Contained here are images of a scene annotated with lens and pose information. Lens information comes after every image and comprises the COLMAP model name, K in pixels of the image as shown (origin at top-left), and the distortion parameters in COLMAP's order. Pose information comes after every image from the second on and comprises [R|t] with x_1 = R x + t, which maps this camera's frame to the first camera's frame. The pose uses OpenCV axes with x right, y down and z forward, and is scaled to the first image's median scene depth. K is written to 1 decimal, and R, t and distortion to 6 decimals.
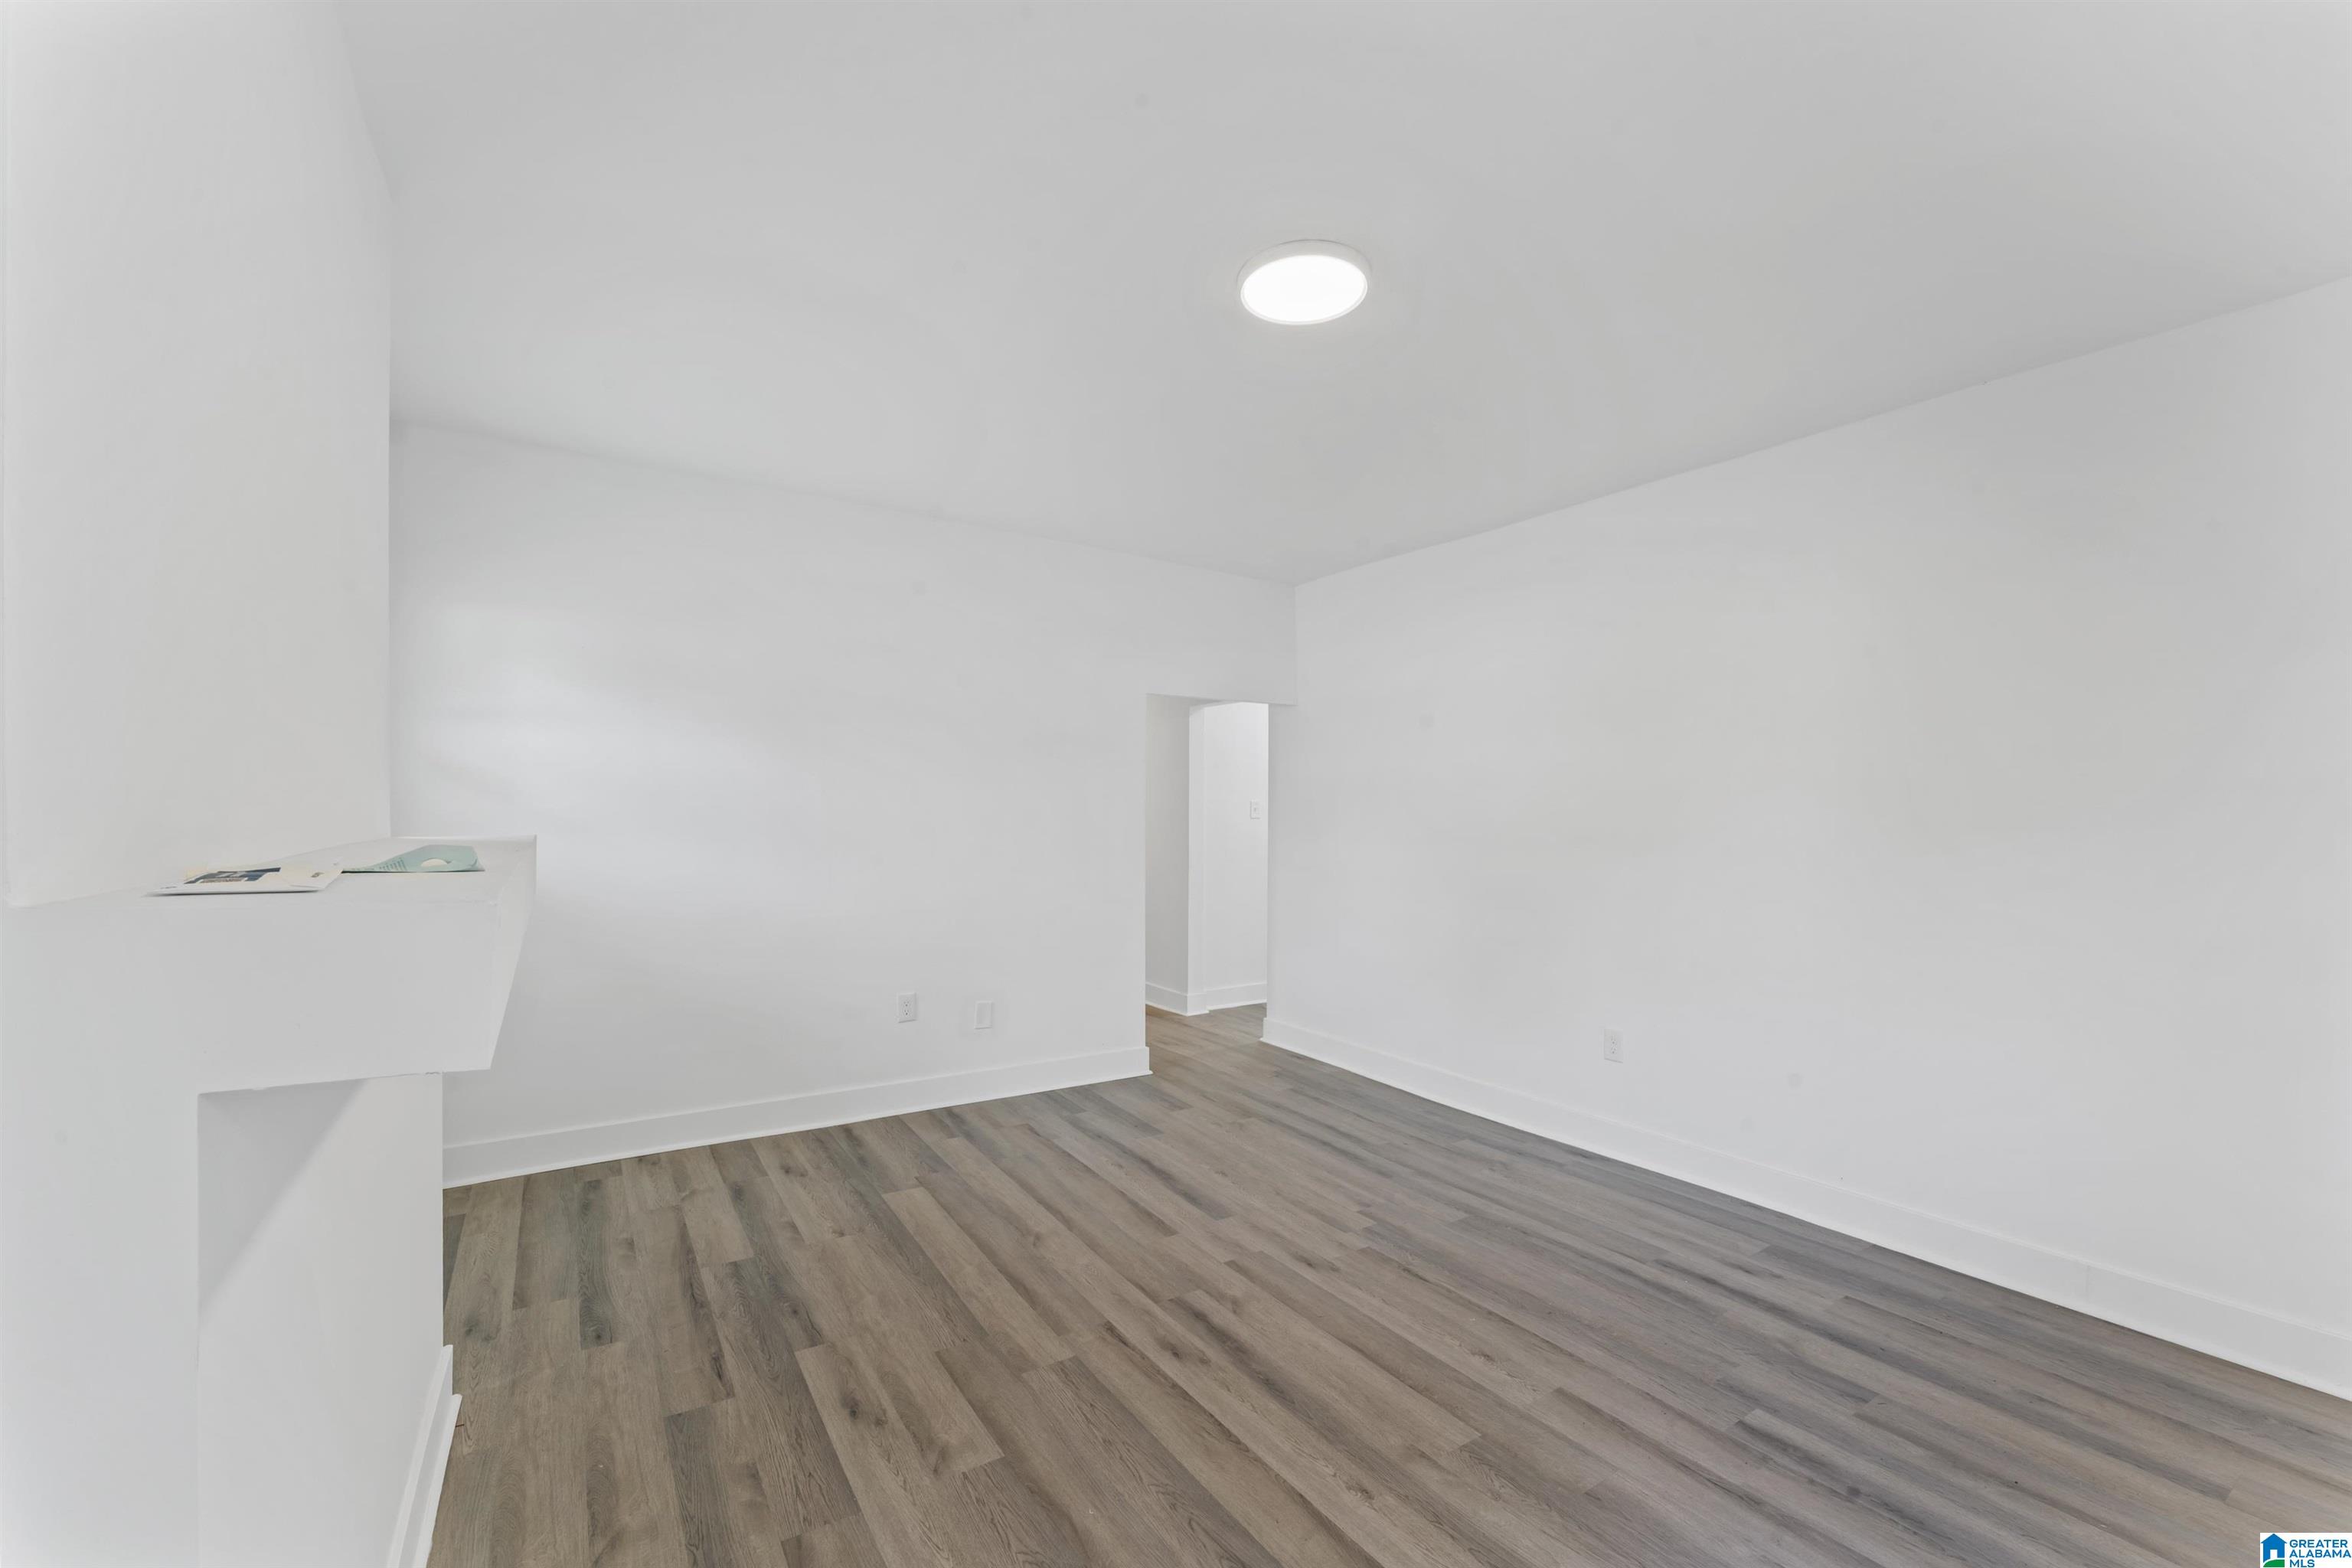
lens RADIAL K [[953.6, 0, 1183.6], [0, 953.6, 836.4], [0, 0, 1]] dist [-0.001911, -0.000160]
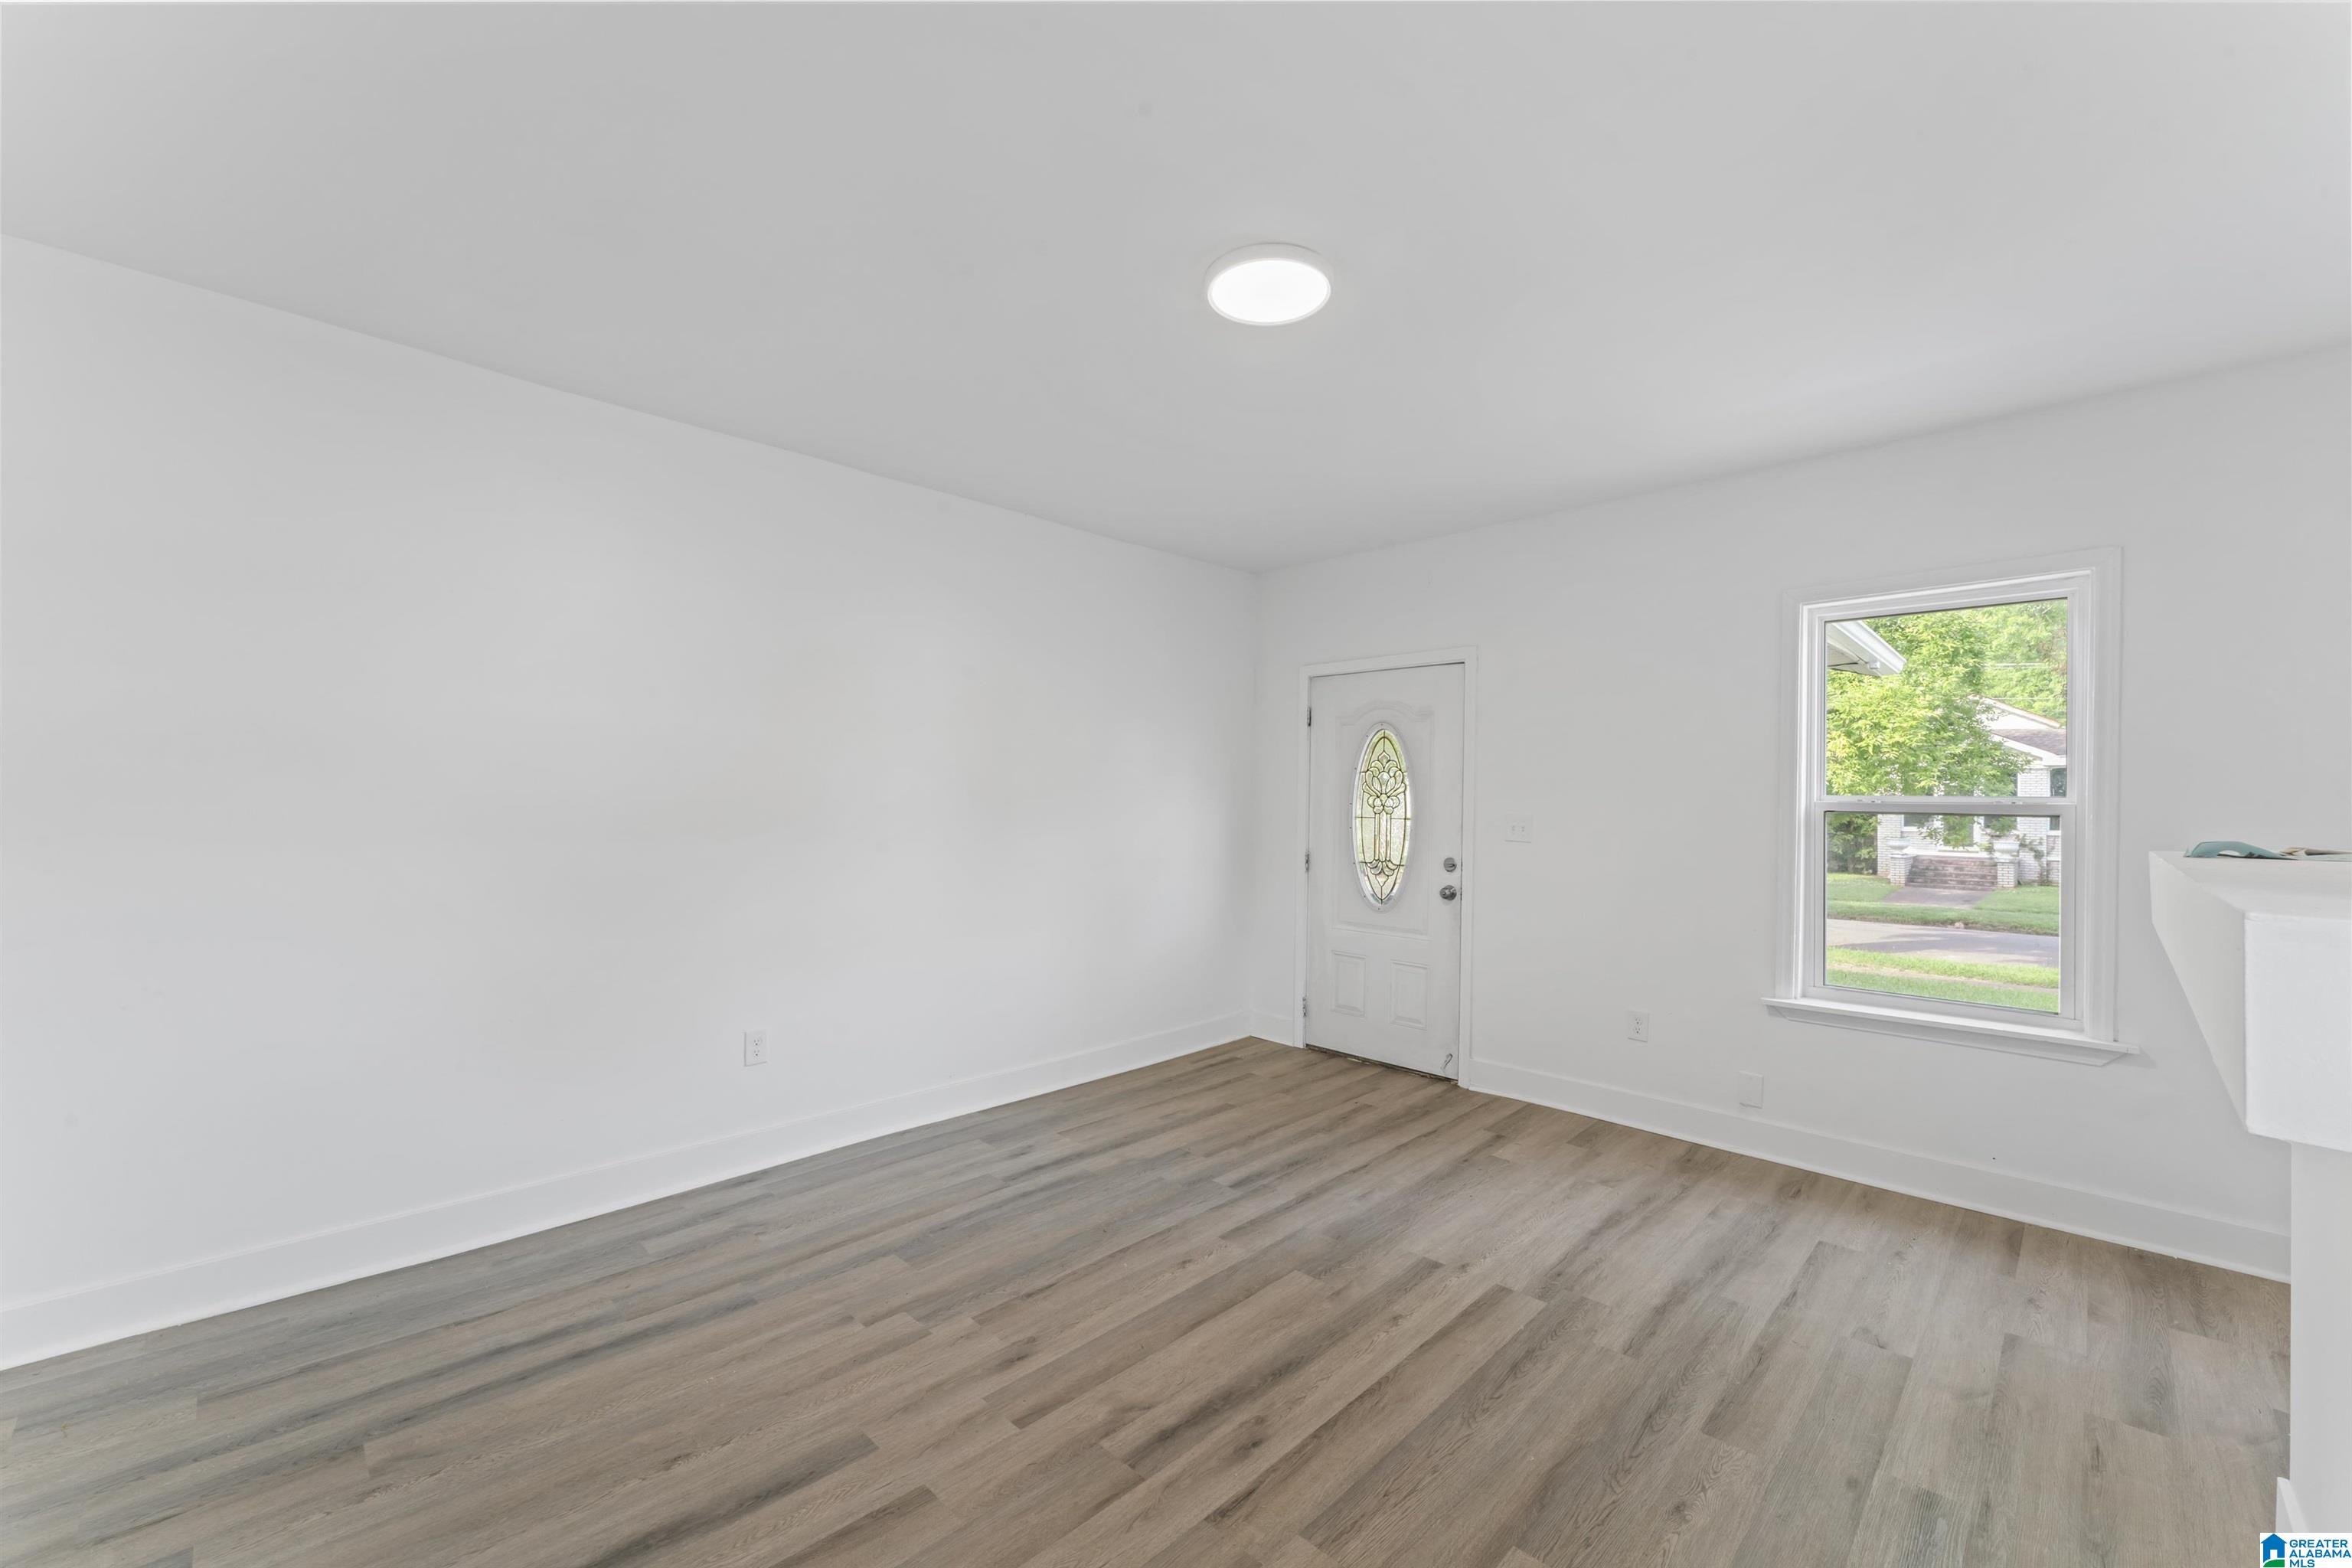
lens RADIAL K [[942.2, 0, 1178.4], [0, 942.2, 794.7], [0, 0, 1]] dist [-0.002134, -0.000292]
pose [[-0.207118, -0.004930, 0.978304, -0.665989], [0.011943, 0.999900, 0.007568, -0.032200], [-0.978243, 0.013251, -0.207038, 1.016713]]
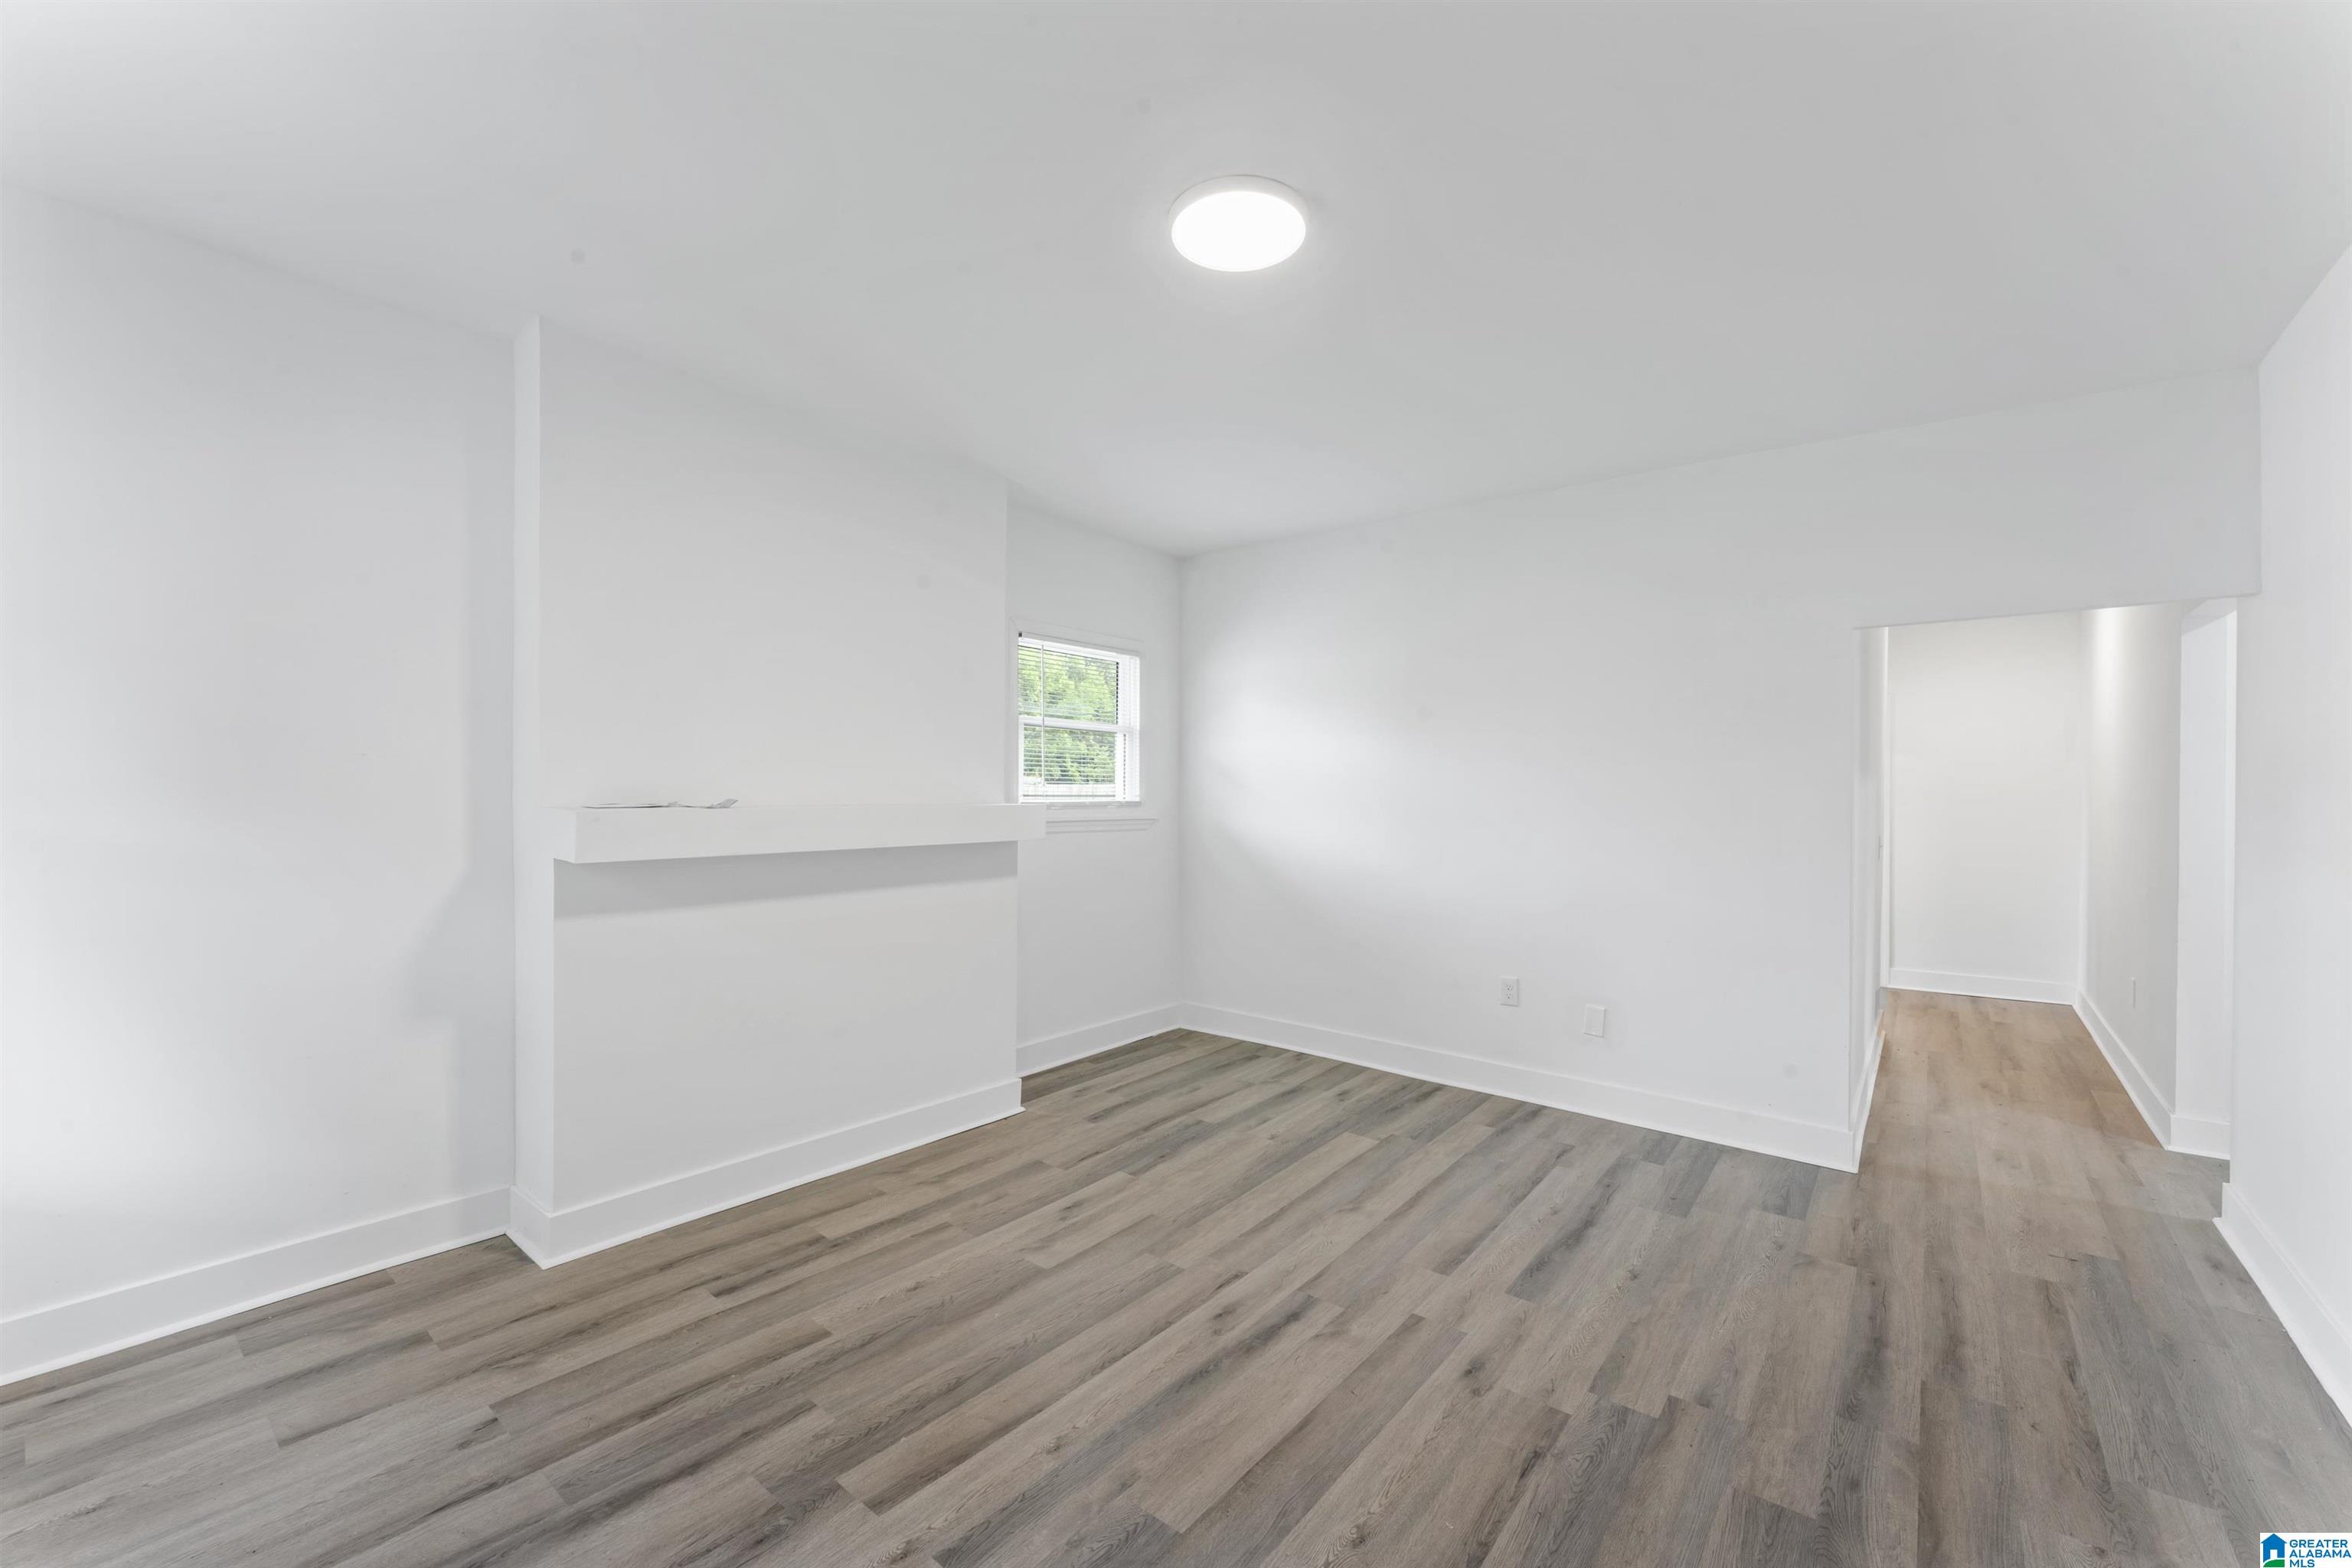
lens RADIAL K [[942.2, 0, 1178.4], [0, 942.2, 794.7], [0, 0, 1]] dist [-0.002134, -0.000292]
pose [[0.307219, -0.002692, -0.951635, 0.783282], [-0.031634, 0.999414, -0.013039, -0.003987], [0.951113, 0.034110, 0.306954, 0.516917]]
